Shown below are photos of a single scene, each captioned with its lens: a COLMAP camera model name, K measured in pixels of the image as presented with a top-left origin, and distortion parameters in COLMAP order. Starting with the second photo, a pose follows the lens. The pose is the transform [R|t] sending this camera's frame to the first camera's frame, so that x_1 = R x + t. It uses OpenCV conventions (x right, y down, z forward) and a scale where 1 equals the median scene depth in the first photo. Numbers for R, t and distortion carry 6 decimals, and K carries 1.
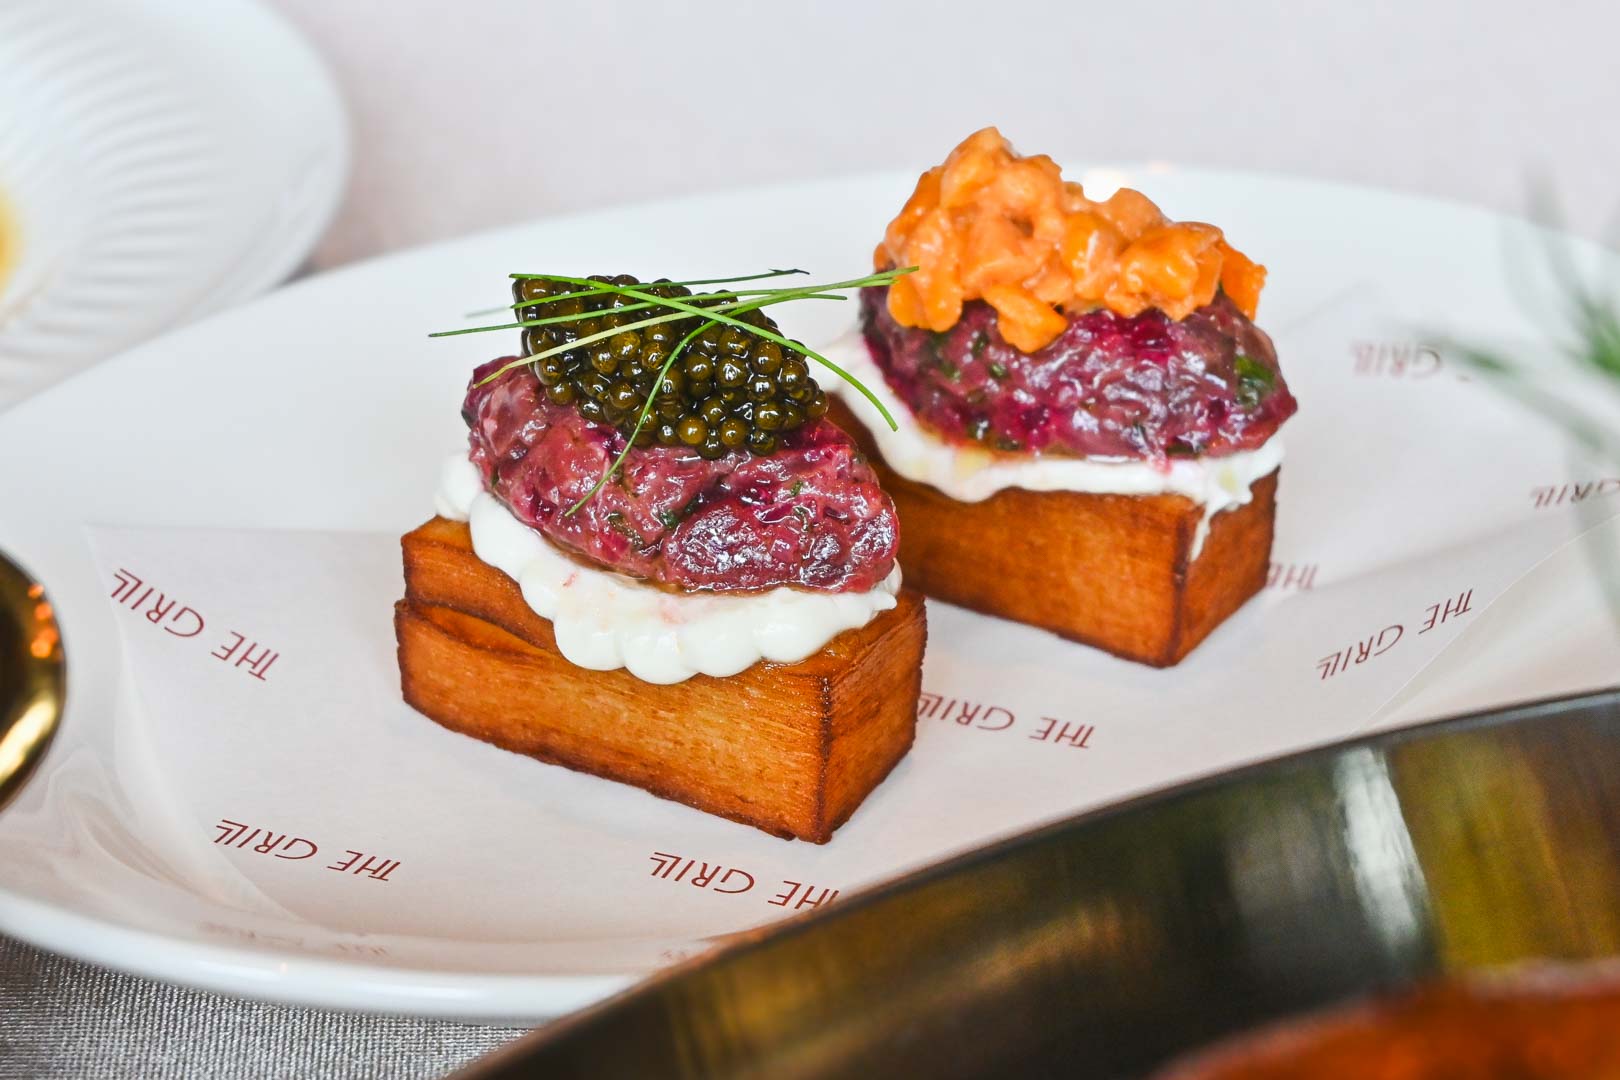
lens RADIAL K [[3504.2, 0, 810.9], [0, 3504.2, 540.5], [0, 0, 1]] dist [-0.170769, 0.000000]
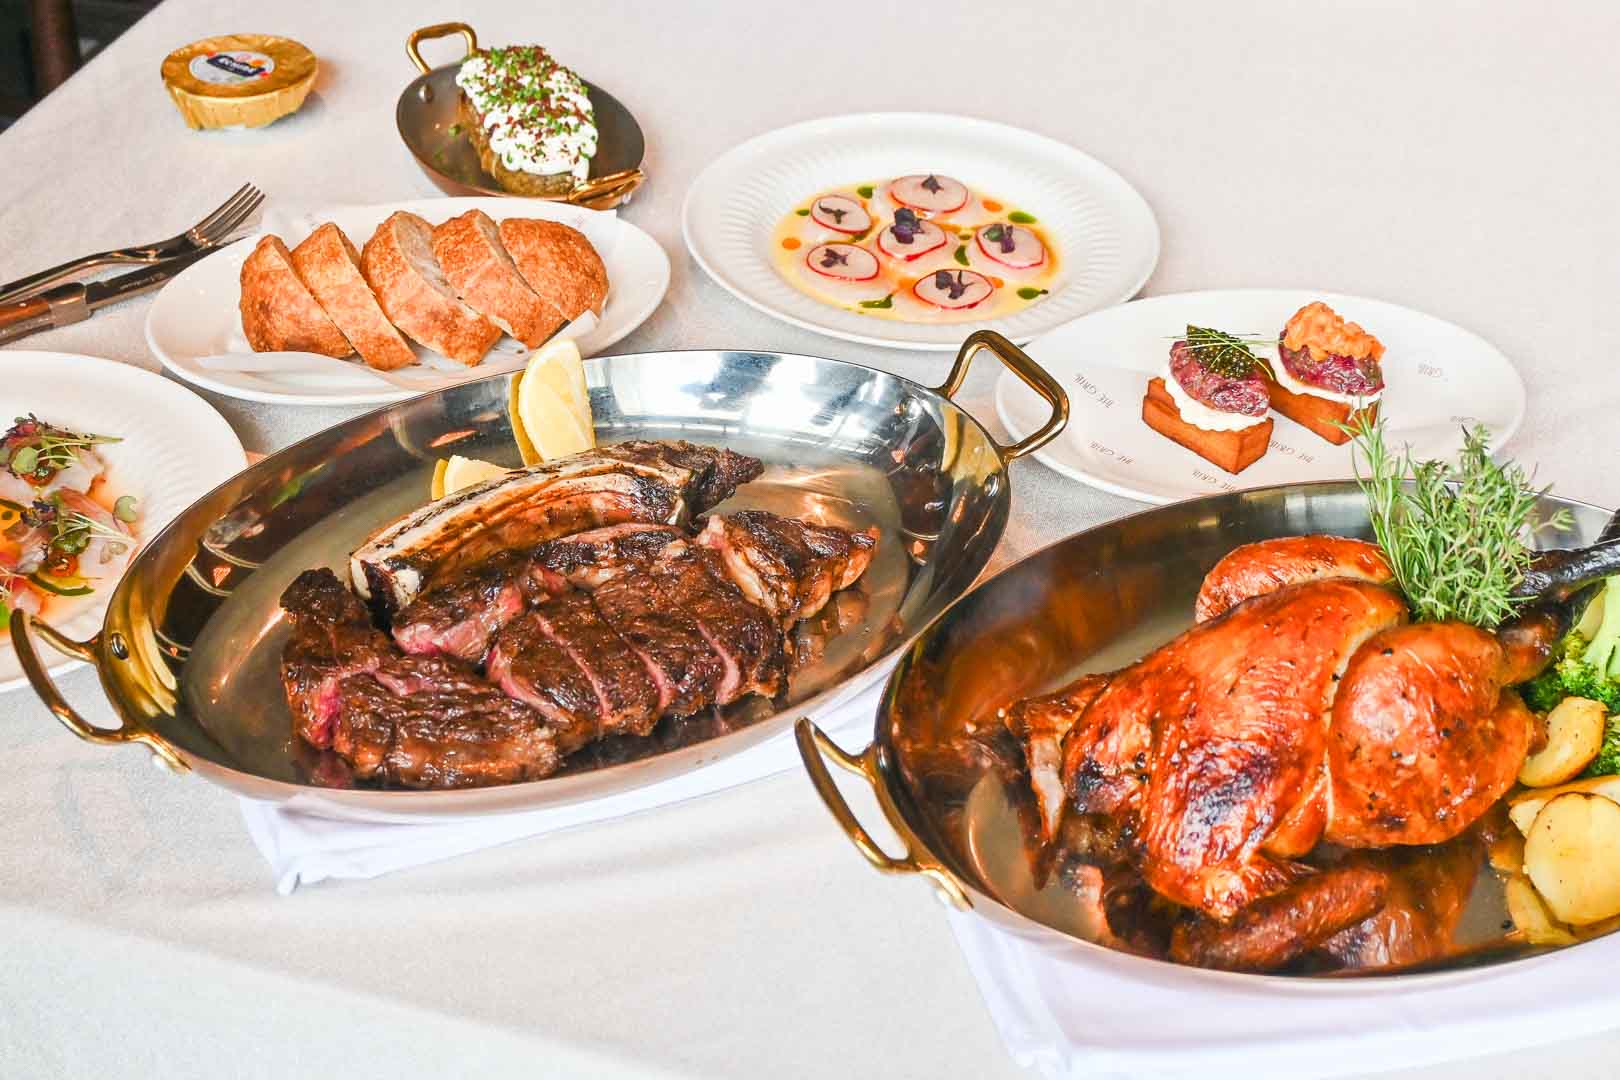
lens RADIAL K [[1812.4, 0, 810.9], [0, 1812.4, 540.3], [0, 0, 1]] dist [-0.024655, 0.000000]
pose [[0.940616, 0.204141, -0.271234, 0.123016], [-0.151176, 0.967281, 0.203747, -0.191389], [0.303953, -0.150644, 0.940701, -1.133027]]
